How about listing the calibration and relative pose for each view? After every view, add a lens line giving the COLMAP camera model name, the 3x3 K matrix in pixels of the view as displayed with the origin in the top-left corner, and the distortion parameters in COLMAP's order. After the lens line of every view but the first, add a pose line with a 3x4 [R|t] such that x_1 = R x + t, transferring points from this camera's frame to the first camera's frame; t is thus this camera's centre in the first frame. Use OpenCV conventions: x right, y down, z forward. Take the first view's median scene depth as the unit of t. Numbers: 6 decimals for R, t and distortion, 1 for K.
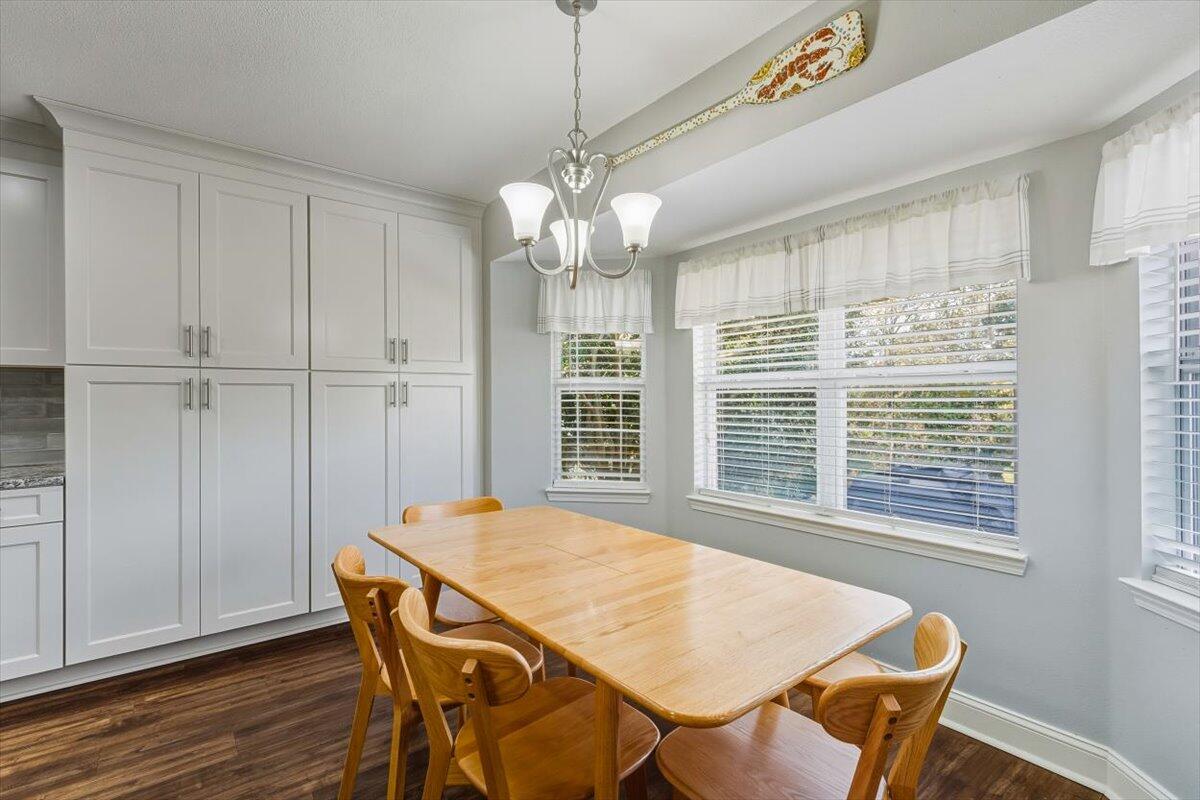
lens RADIAL K [[557.8, 0, 600.2], [0, 557.8, 398.1], [0, 0, 1]] dist [0.002829, -0.000948]
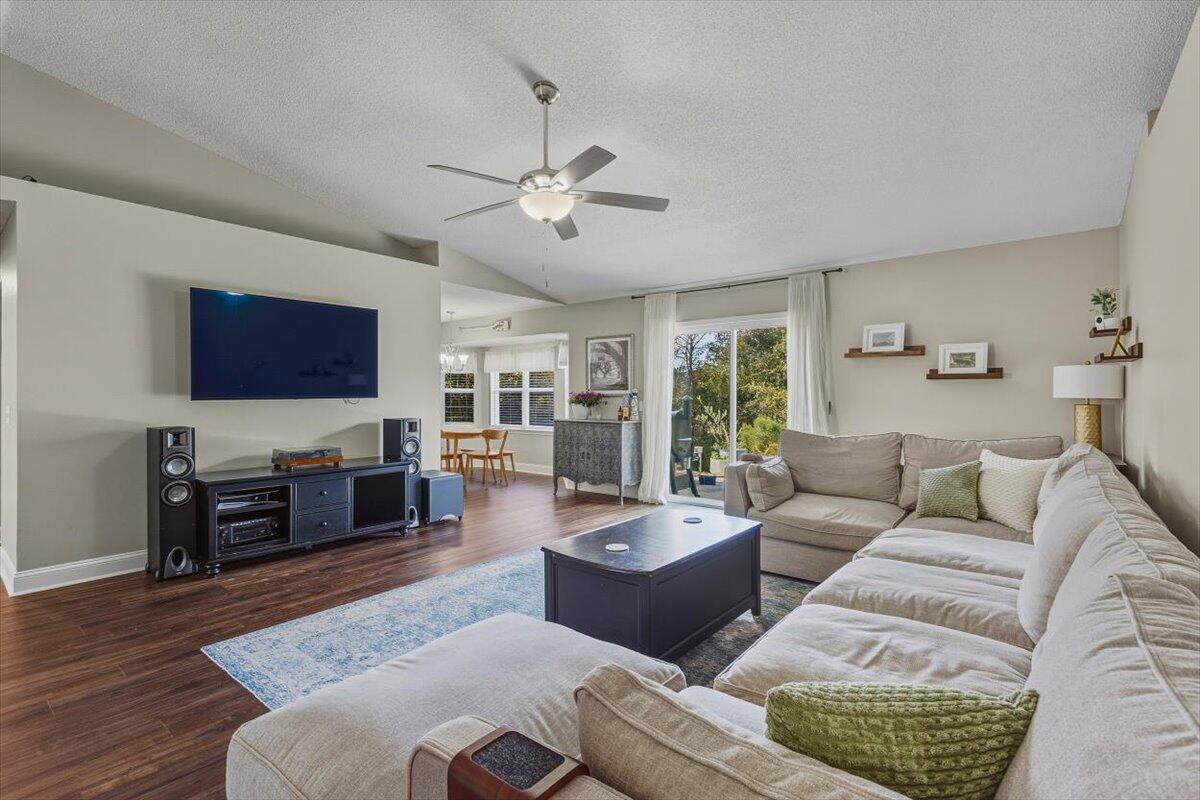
lens RADIAL K [[557.8, 0, 599.0], [0, 557.8, 399.8], [0, 0, 1]] dist [0.002829, -0.000948]
pose [[0.975746, -0.006100, 0.218821, 0.096366], [0.003101, 0.999897, 0.014046, -0.021940], [-0.218884, -0.013026, 0.975664, -2.598649]]
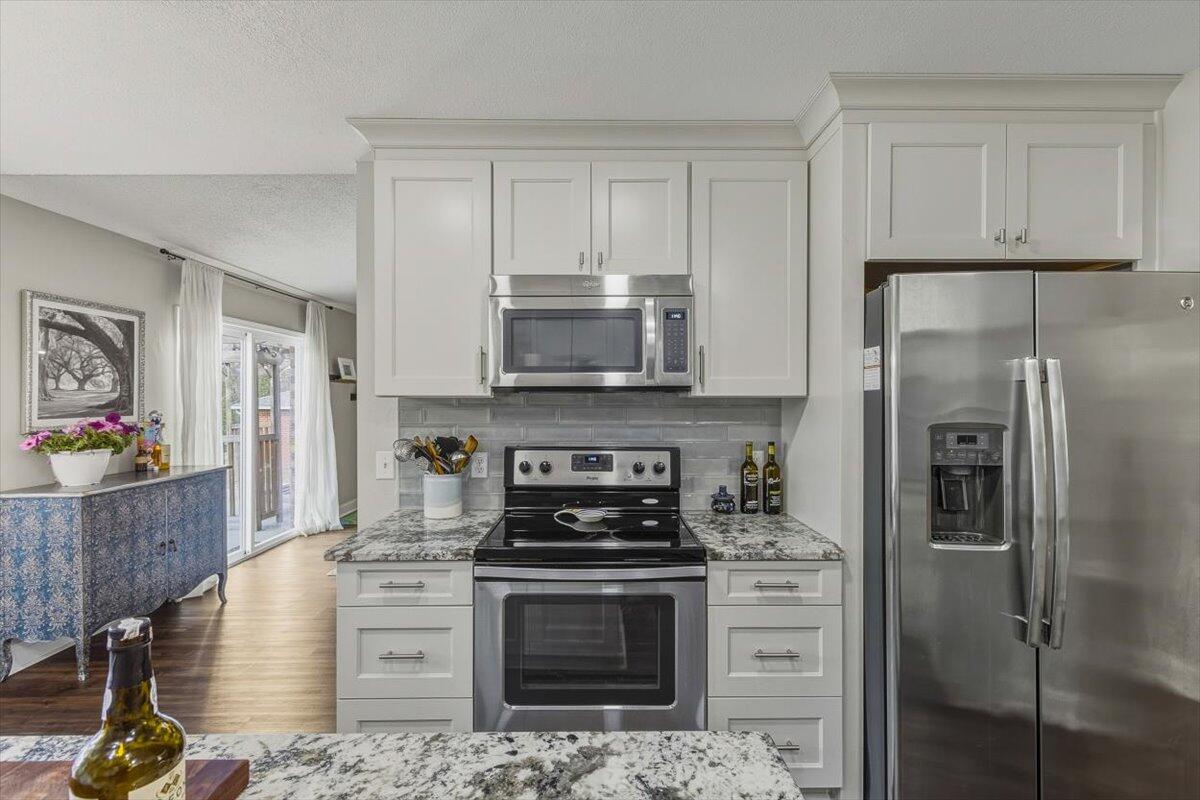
lens RADIAL K [[557.8, 0, 603.6], [0, 557.8, 395.8], [0, 0, 1]] dist [0.002829, -0.000948]
pose [[-0.795515, 0.007304, 0.605890, -0.993078], [0.007538, 0.999969, -0.002157, -0.067693], [-0.605887, 0.002851, -0.795546, 0.361255]]
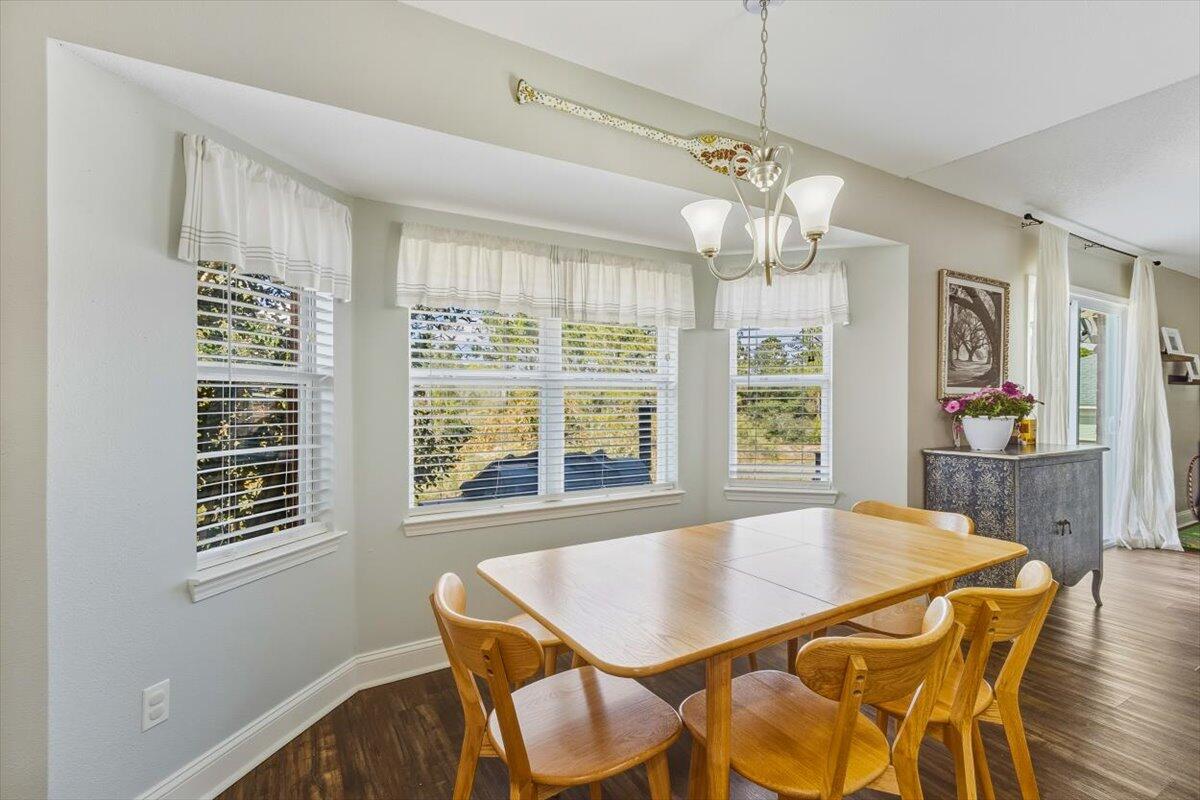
lens RADIAL K [[557.8, 0, 592.1], [0, 557.8, 400.2], [0, 0, 1]] dist [0.002829, -0.000948]
pose [[0.133720, -0.002544, 0.991016, -0.719489], [-0.005385, 0.999980, 0.003293, 0.001954], [-0.991004, -0.005777, 0.133704, 0.786755]]
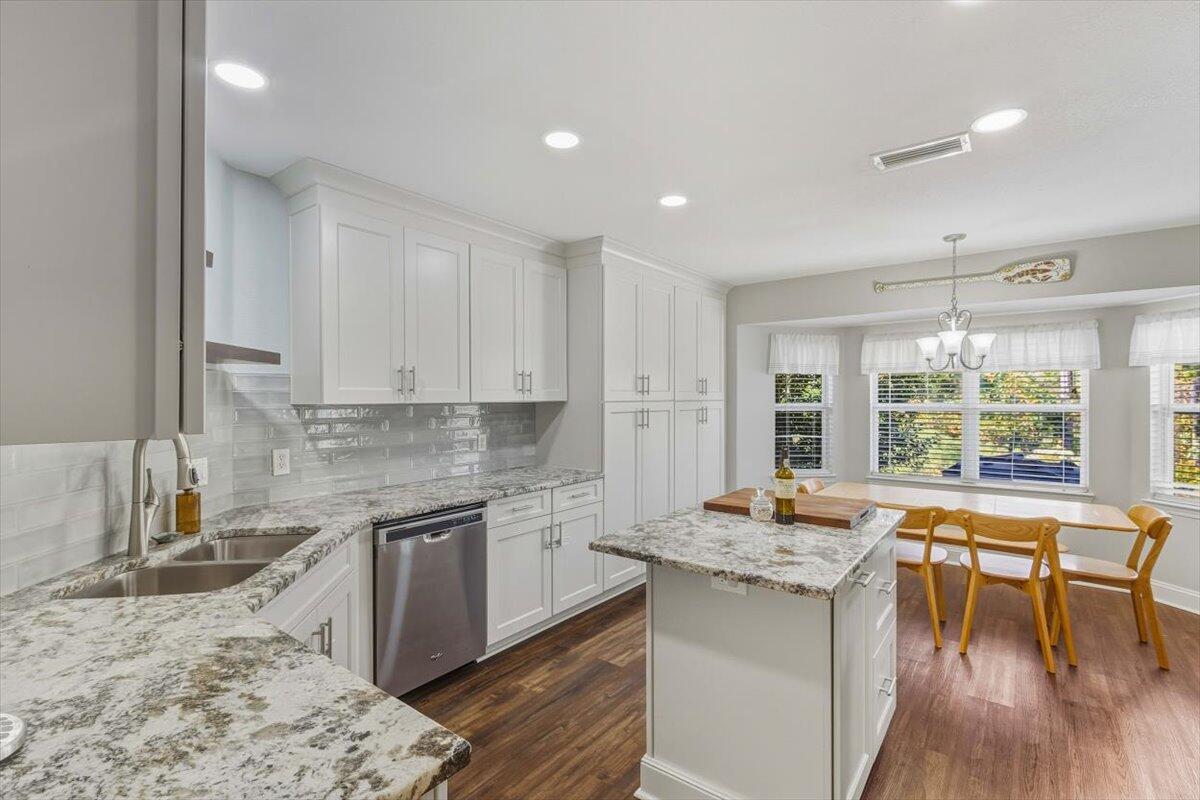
lens RADIAL K [[557.8, 0, 597.2], [0, 557.8, 400.6], [0, 0, 1]] dist [0.002829, -0.000948]
pose [[0.970202, 0.002838, 0.242279, -1.251163], [-0.004534, 0.999969, 0.006446, -0.067739], [-0.242253, -0.007353, 0.970185, -0.490753]]
